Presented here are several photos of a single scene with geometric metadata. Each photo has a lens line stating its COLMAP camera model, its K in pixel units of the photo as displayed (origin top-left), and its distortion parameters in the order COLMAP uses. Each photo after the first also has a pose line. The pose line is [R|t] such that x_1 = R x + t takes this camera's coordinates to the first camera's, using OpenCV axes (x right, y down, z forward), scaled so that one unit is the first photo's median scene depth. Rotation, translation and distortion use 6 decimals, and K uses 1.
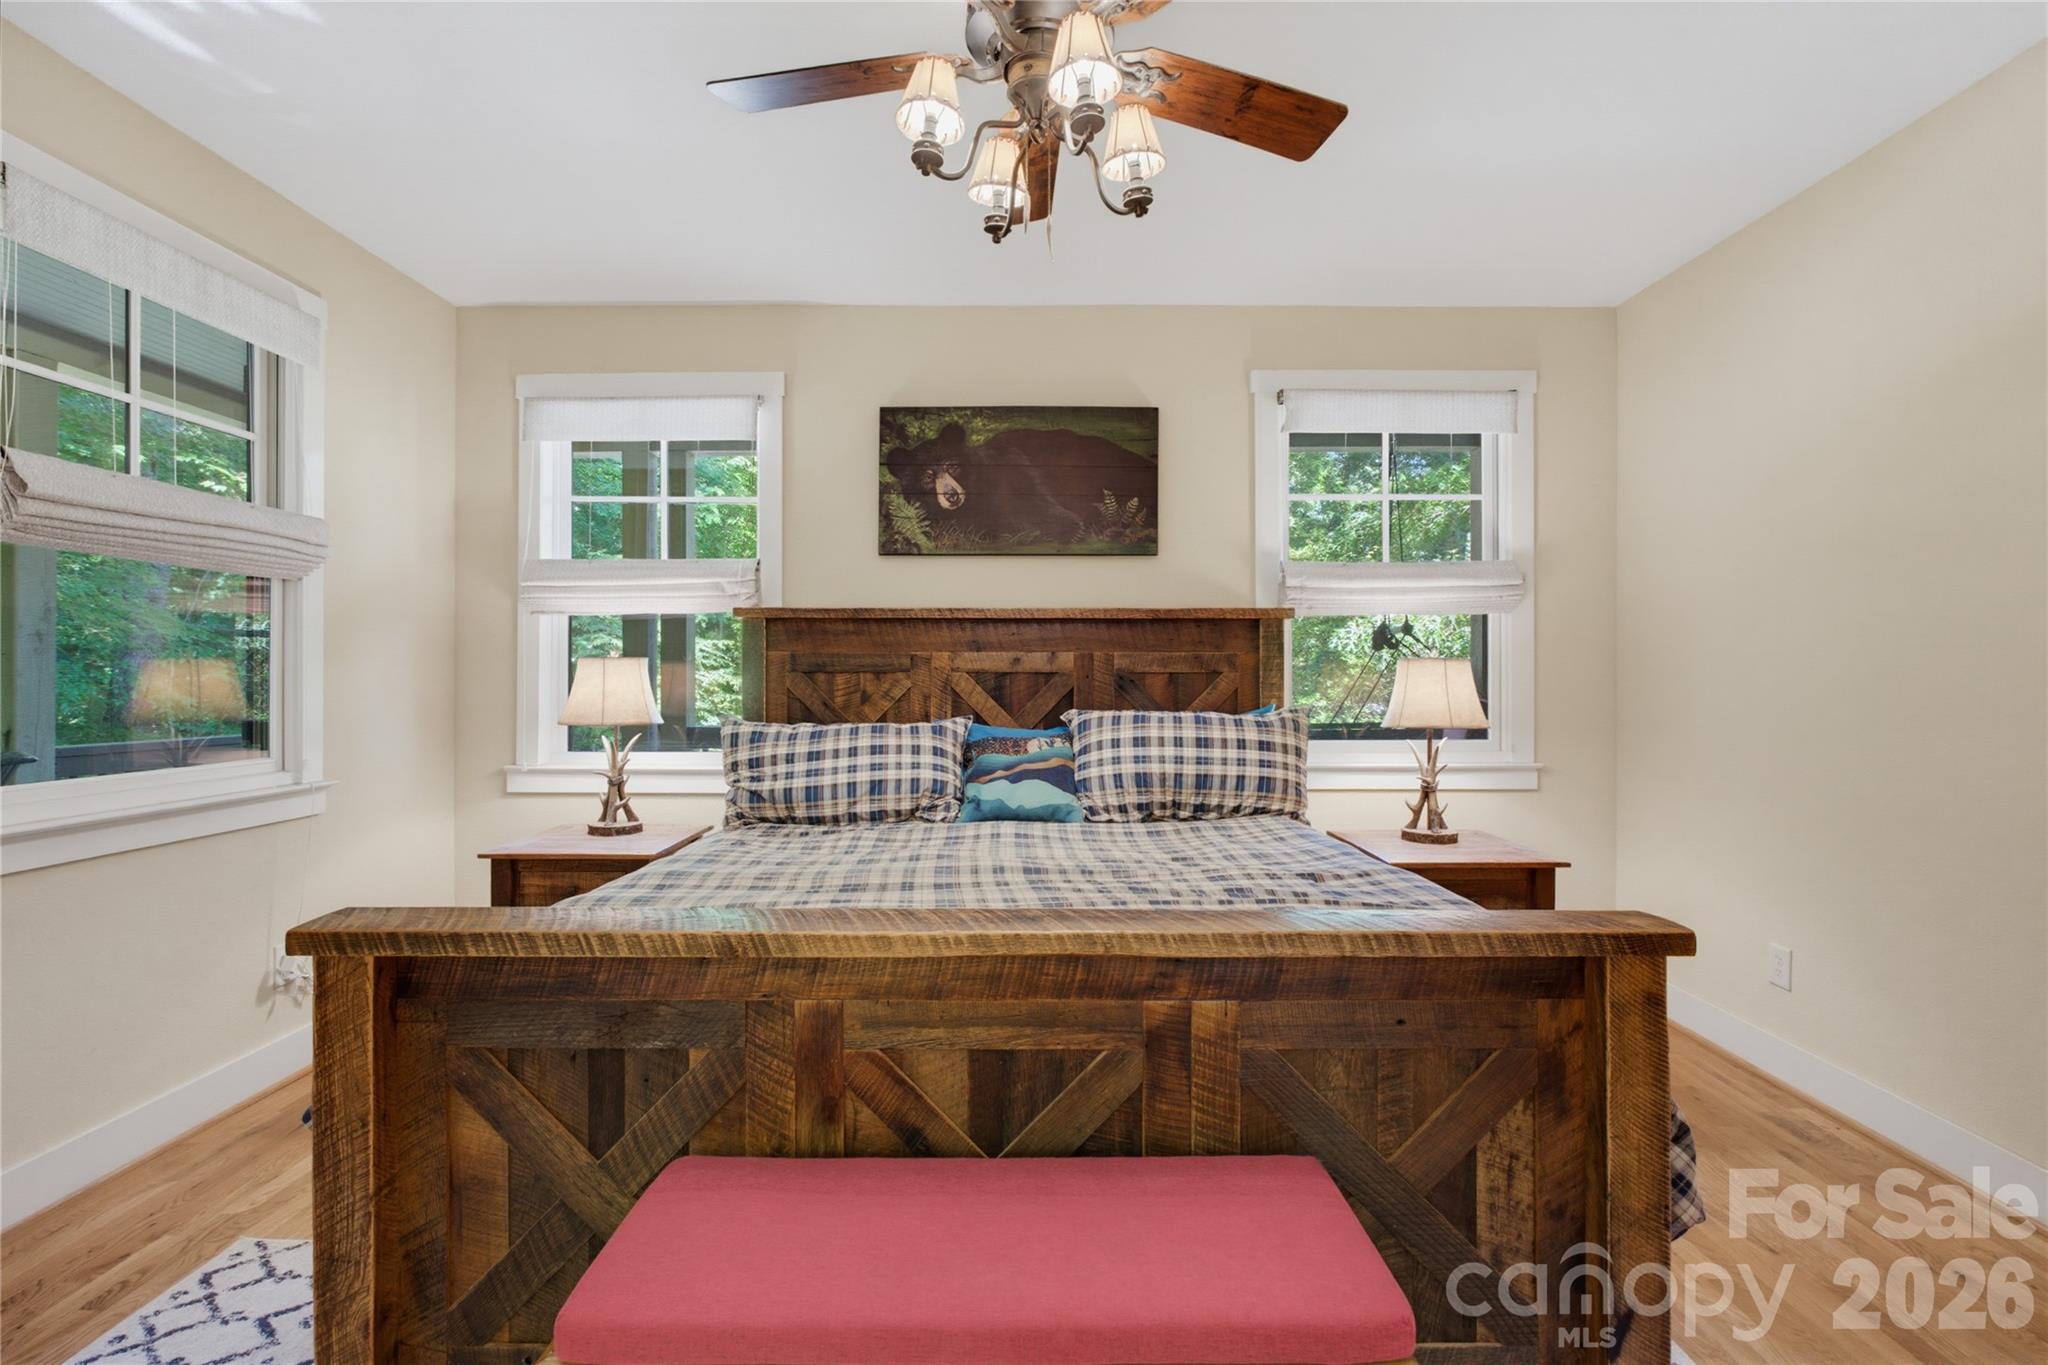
lens RADIAL K [[961.7, 0, 1024.0], [0, 961.7, 682.5], [0, 0, 1]] dist [-0.003149, 0.000319]
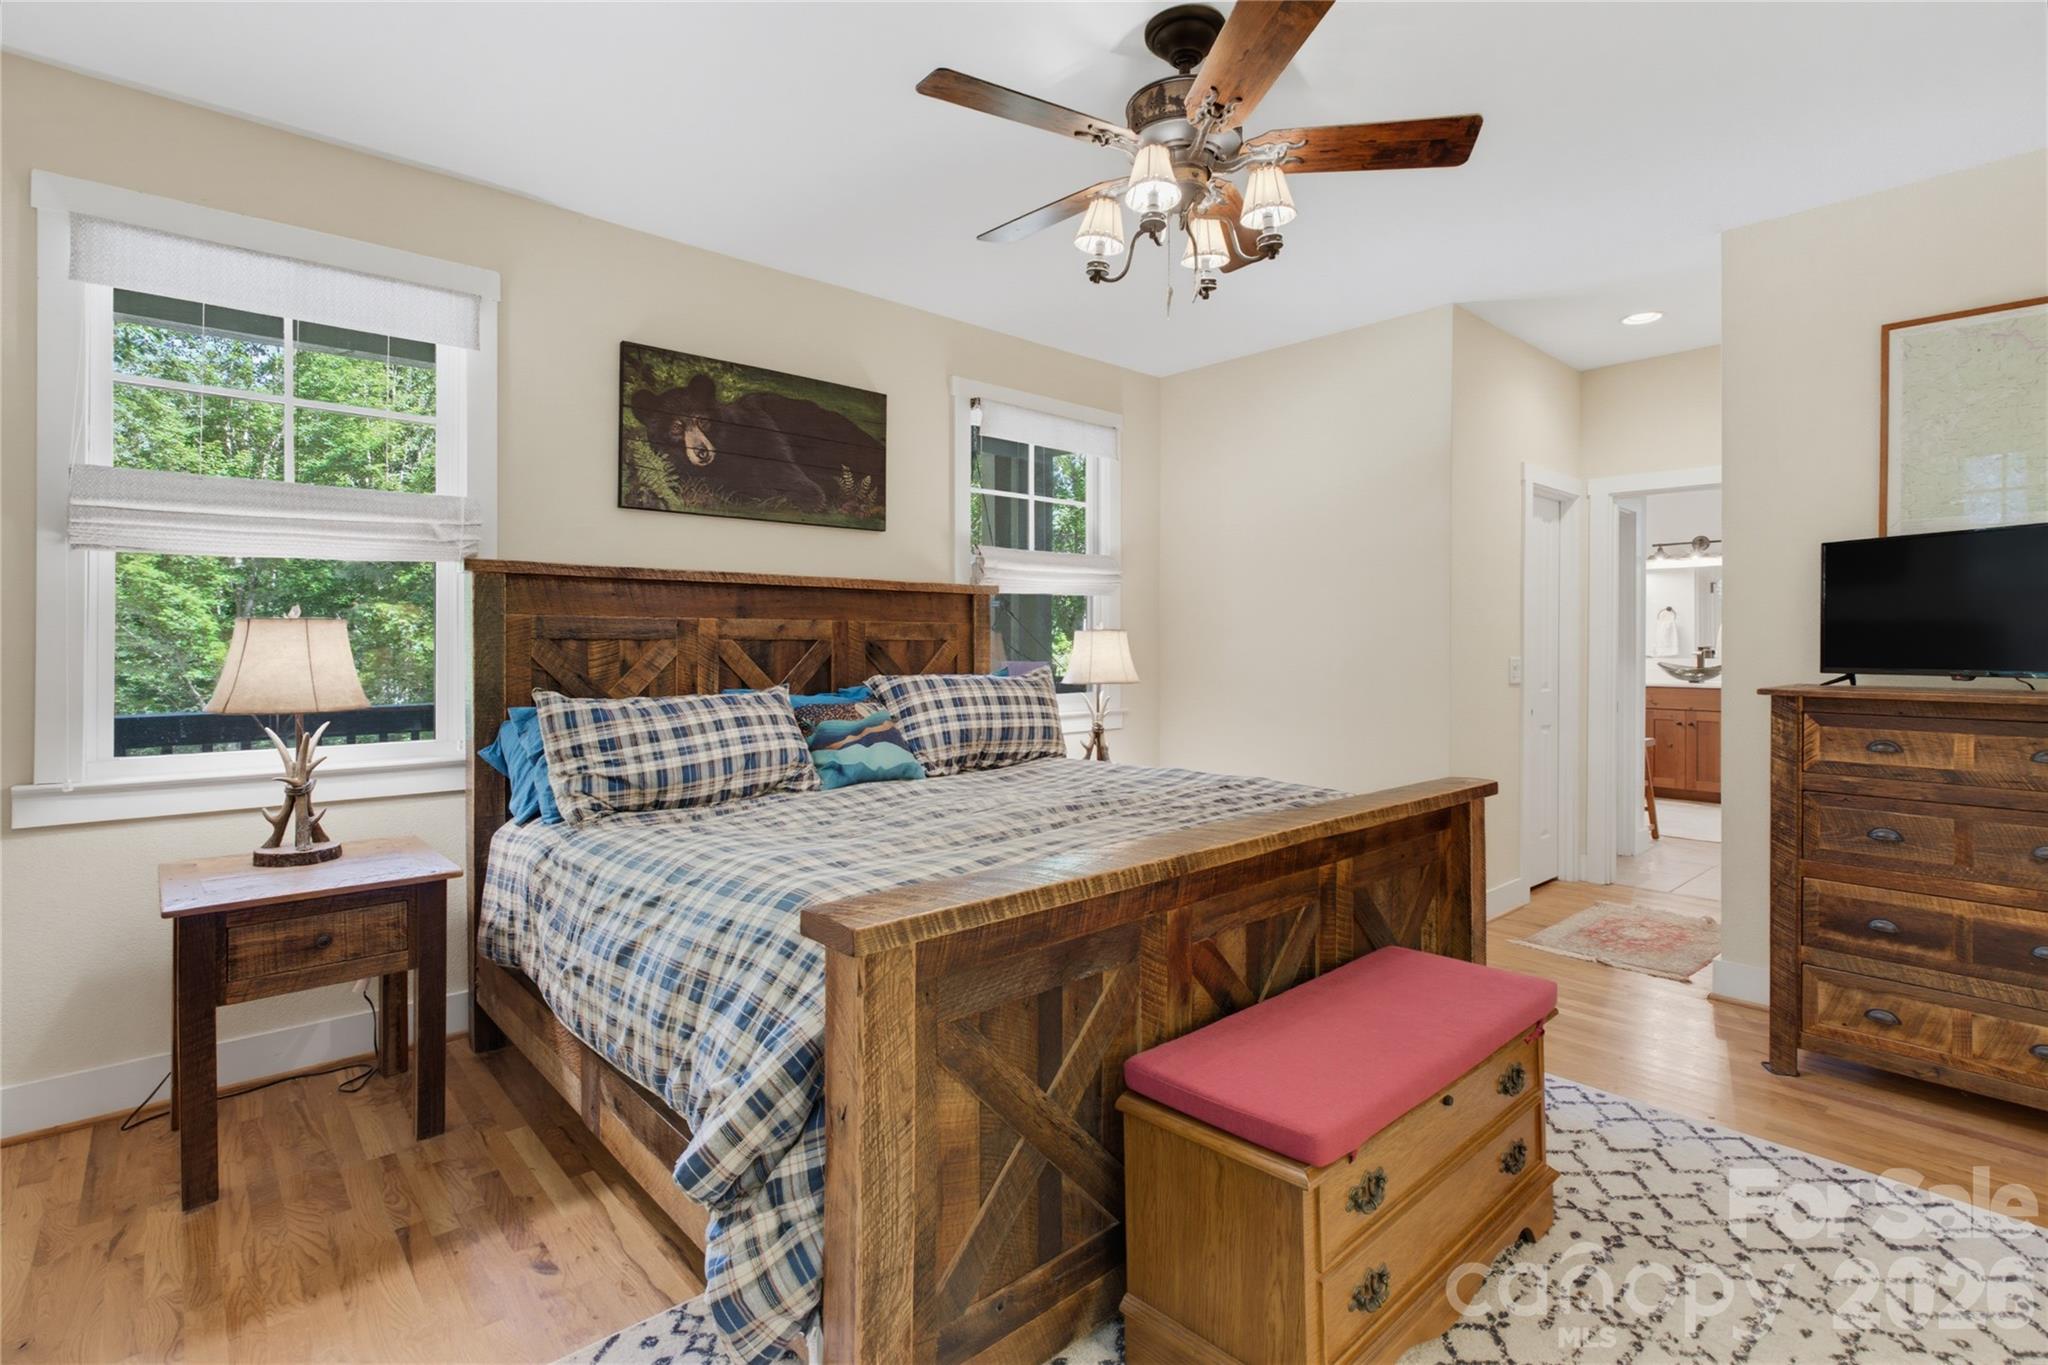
lens RADIAL K [[972.5, 0, 1032.8], [0, 972.5, 649.6], [0, 0, 1]] dist [-0.003549, 0.000419]
pose [[0.743053, -0.004947, 0.669215, -0.489075], [0.004046, 0.999988, 0.002900, -0.002304], [-0.669221, 0.000553, 0.743064, 0.082005]]
